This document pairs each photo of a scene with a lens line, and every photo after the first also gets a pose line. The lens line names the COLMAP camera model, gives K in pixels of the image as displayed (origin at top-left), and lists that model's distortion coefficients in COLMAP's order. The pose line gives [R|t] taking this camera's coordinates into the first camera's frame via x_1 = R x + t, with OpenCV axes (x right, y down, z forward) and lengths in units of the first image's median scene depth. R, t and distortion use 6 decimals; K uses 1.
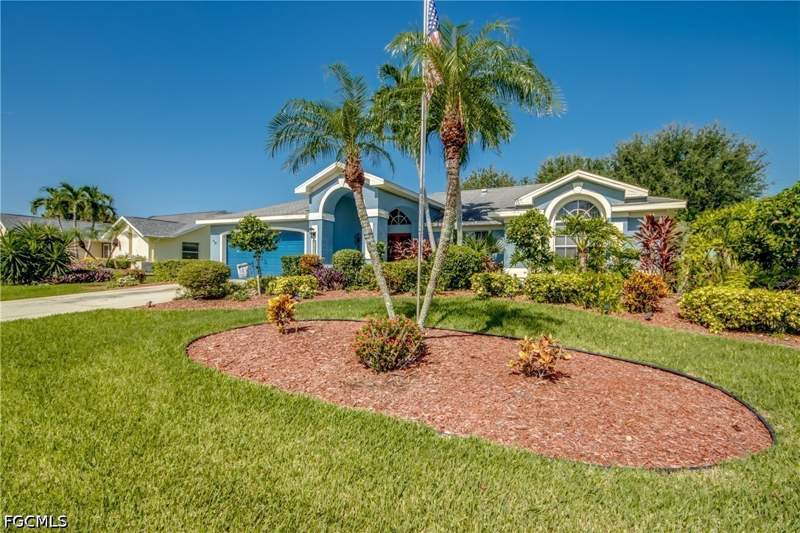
lens RADIAL K [[366.6, 0, 421.3], [0, 366.6, 267.1], [0, 0, 1]] dist [-0.001235, -0.002458]
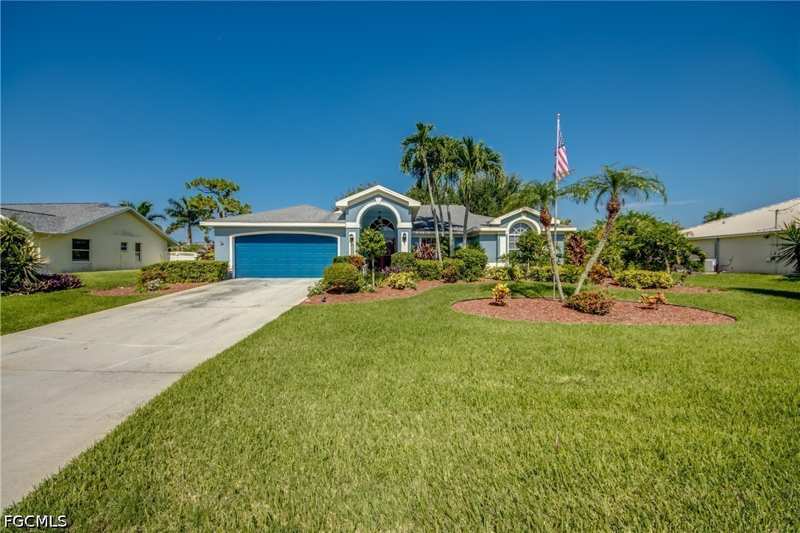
lens RADIAL K [[300.3, 0, 403.7], [0, 300.3, 265.5], [0, 0, 1]] dist [0.000541, -0.000056]
pose [[0.883030, -0.027024, 0.468538, -0.623369], [0.016176, 0.999500, 0.027163, -0.024212], [-0.469038, -0.016407, 0.883026, -0.002253]]
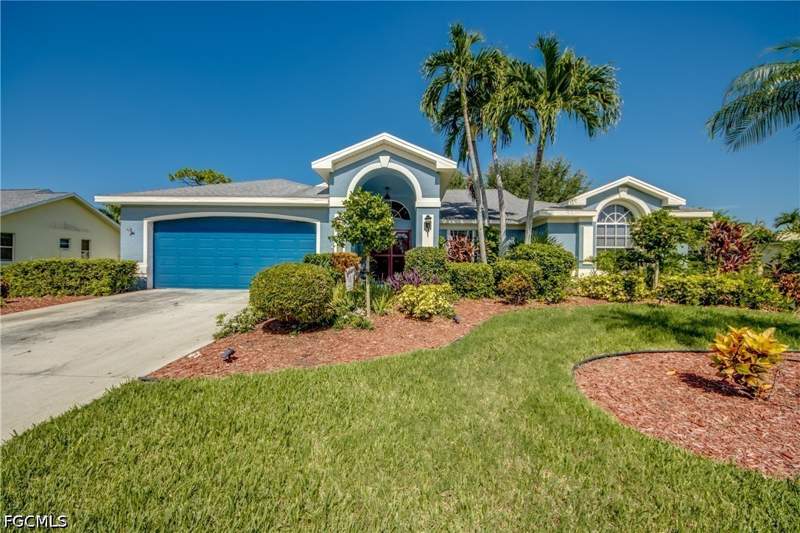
lens RADIAL K [[330.1, 0, 400.4], [0, 330.1, 270.8], [0, 0, 1]] dist [0.000338, 0.000094]
pose [[0.906217, -0.013875, 0.422586, -0.466370], [0.005357, 0.999758, 0.021339, -0.011565], [-0.422780, -0.017074, 0.906072, 0.330558]]
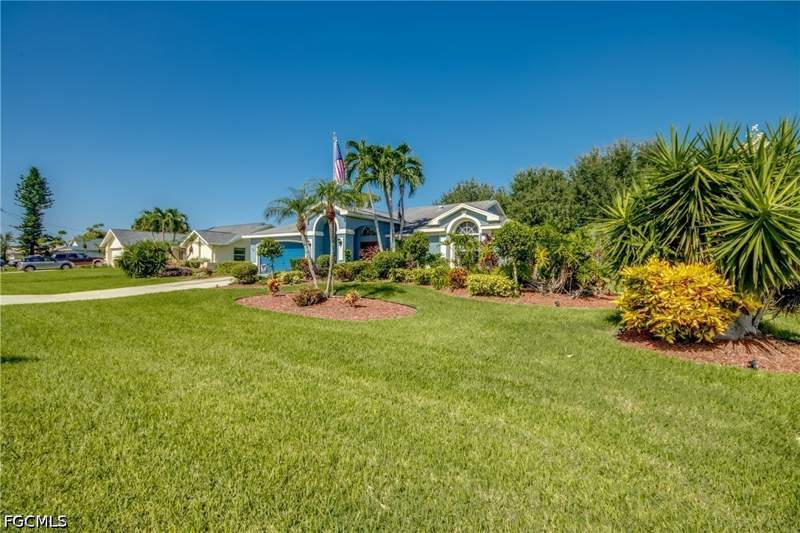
lens RADIAL K [[366.6, 0, 400.8], [0, 366.6, 267.5], [0, 0, 1]] dist [-0.001235, -0.002458]
pose [[0.988006, -0.007176, -0.154250, 0.329367], [0.008673, 0.999922, 0.009033, -0.002968], [0.154173, -0.010262, 0.987991, -0.488407]]
